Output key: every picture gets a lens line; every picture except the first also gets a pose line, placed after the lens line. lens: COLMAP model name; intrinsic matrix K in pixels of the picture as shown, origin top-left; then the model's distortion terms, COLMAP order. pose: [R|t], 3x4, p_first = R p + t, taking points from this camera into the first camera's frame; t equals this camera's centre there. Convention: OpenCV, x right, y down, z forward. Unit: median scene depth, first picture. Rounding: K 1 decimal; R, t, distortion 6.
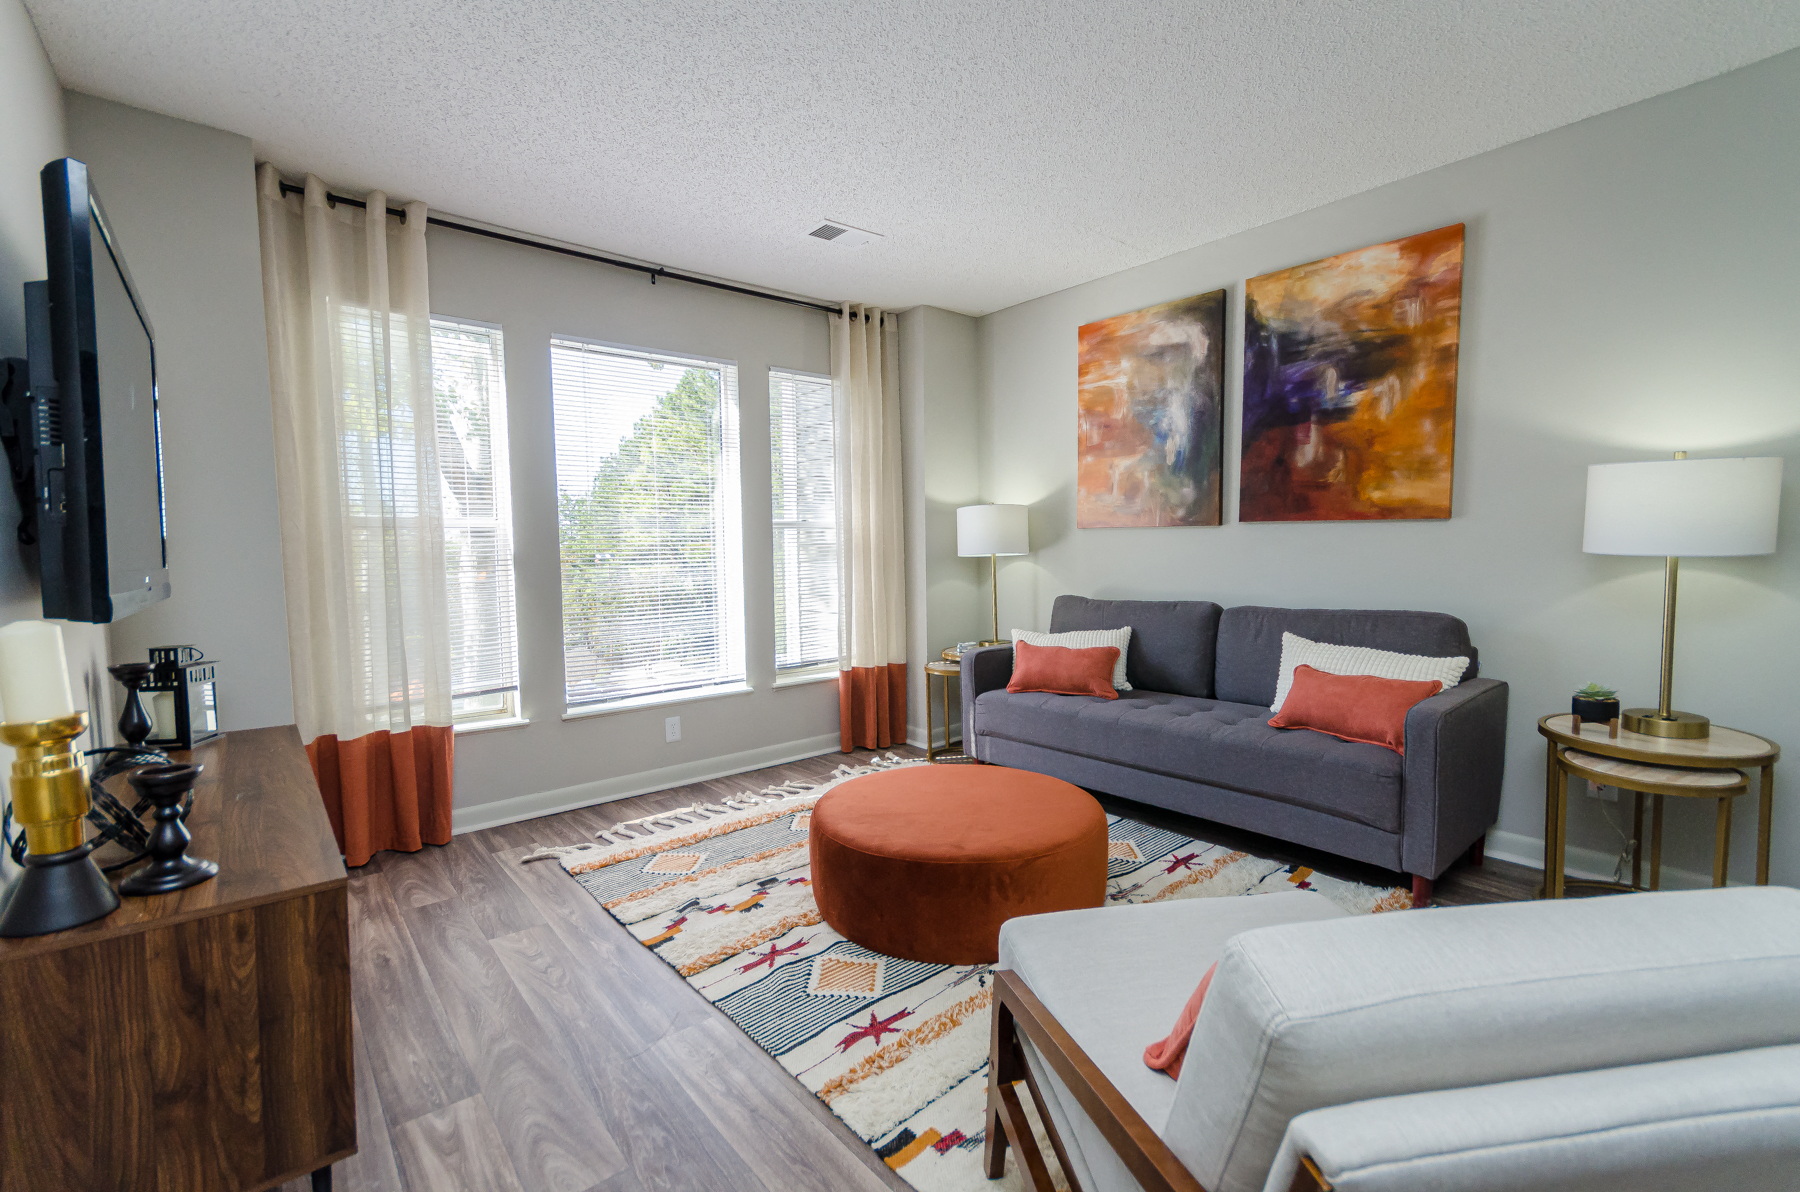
lens RADIAL K [[782.4, 0, 895.8], [0, 782.4, 594.2], [0, 0, 1]] dist [0.003305, -0.000068]
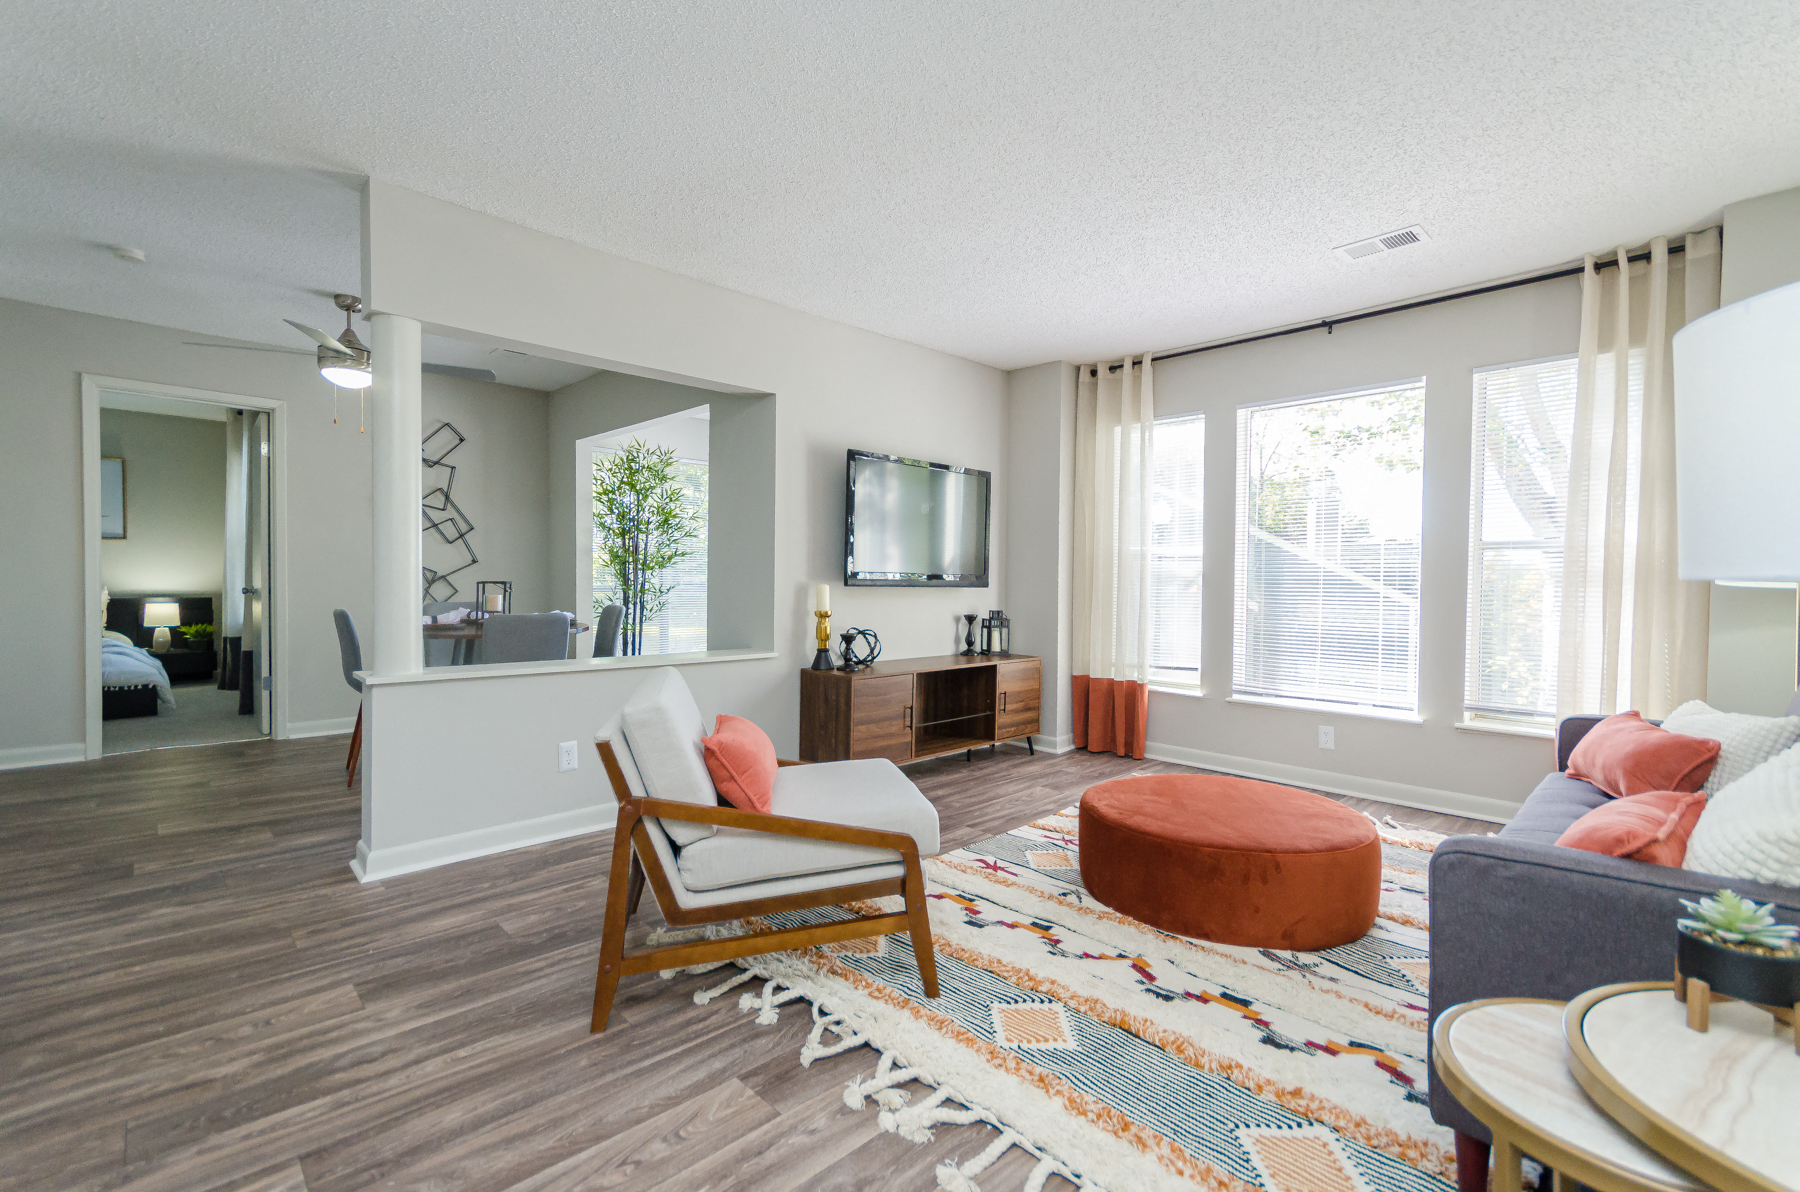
lens RADIAL K [[782.4, 0, 895.8], [0, 782.4, 594.2], [0, 0, 1]] dist [0.003305, -0.000068]
pose [[0.071894, 0.033870, -0.996837, 0.895830], [-0.070969, 0.997064, 0.028759, -0.016094], [0.994884, 0.068677, 0.074086, 0.380758]]
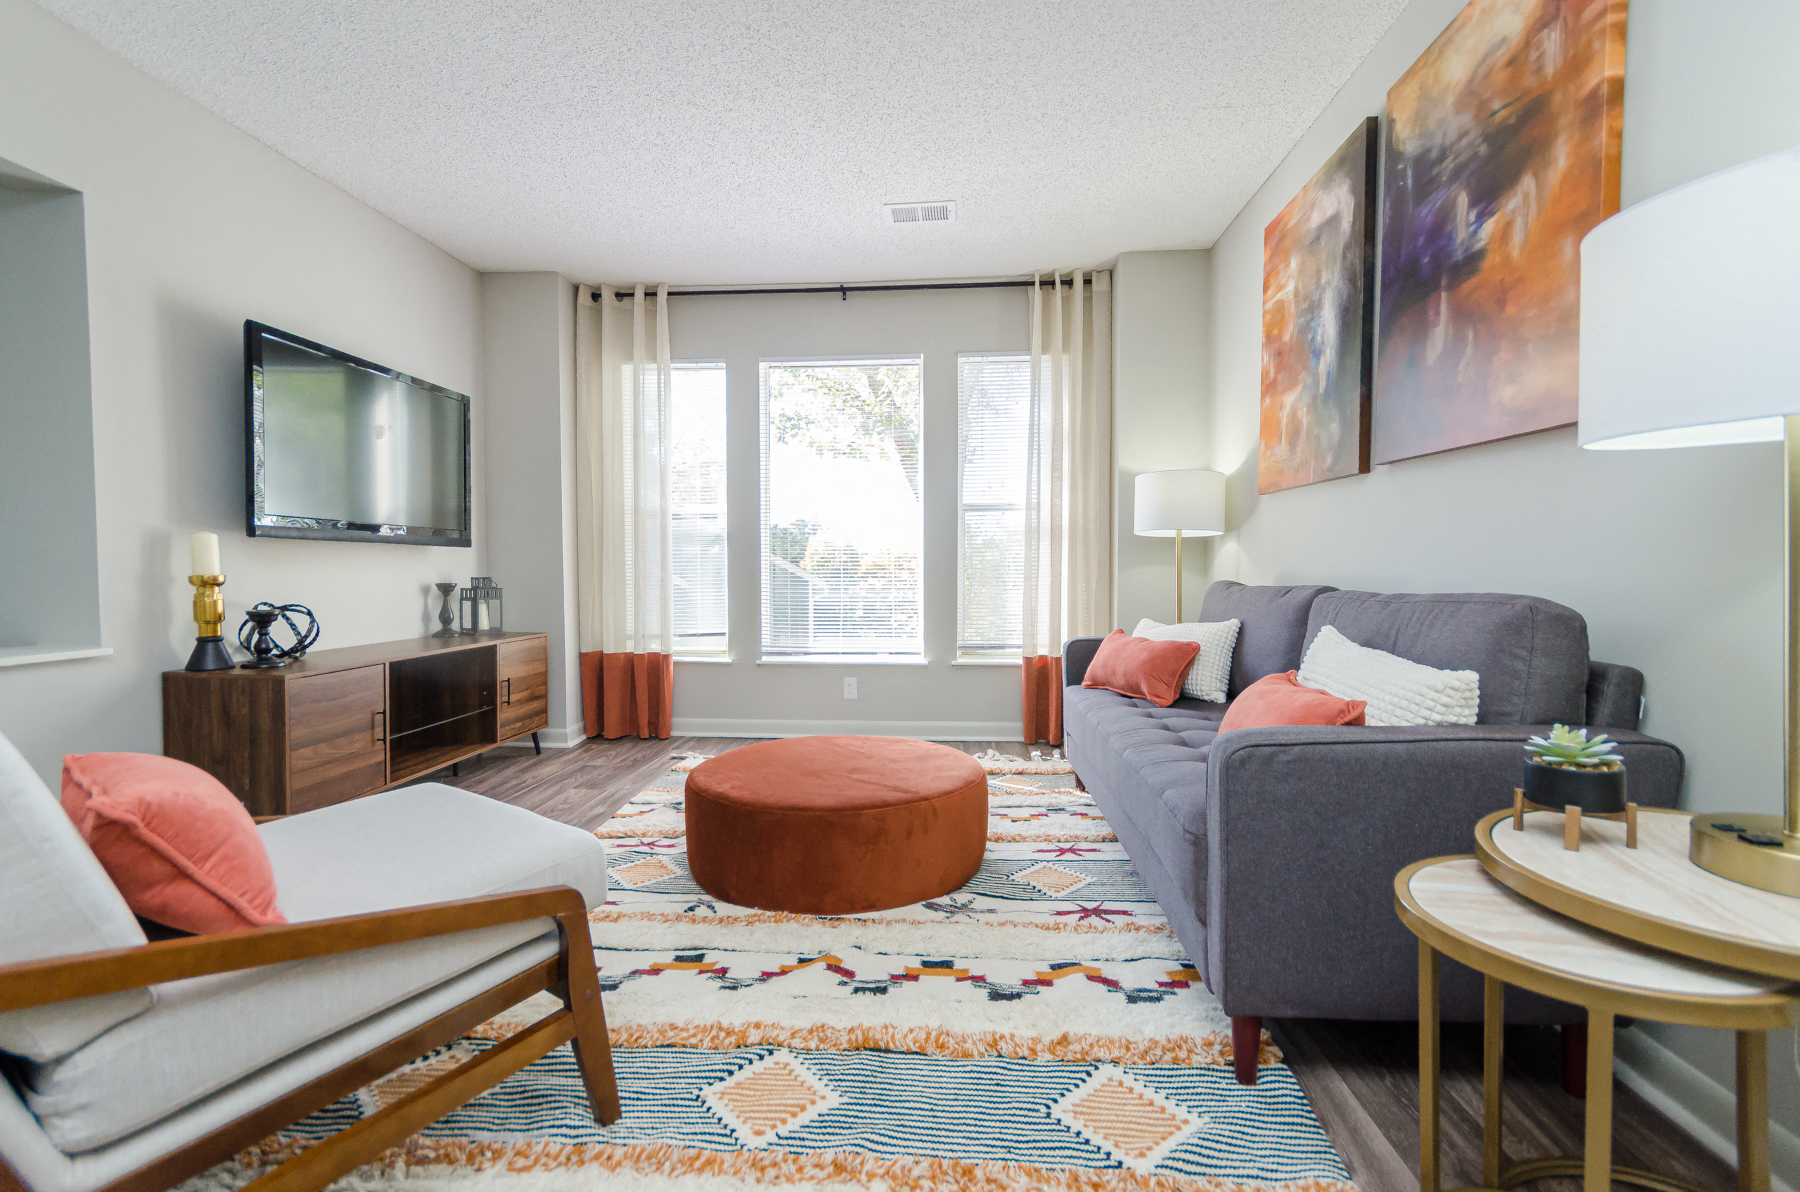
lens RADIAL K [[782.4, 0, 895.8], [0, 782.4, 594.2], [0, 0, 1]] dist [0.003305, -0.000068]
pose [[0.715762, 0.037833, -0.697318, 0.661295], [-0.051615, 0.998666, 0.001202, 0.038416], [0.696434, 0.035131, 0.716761, 0.276329]]
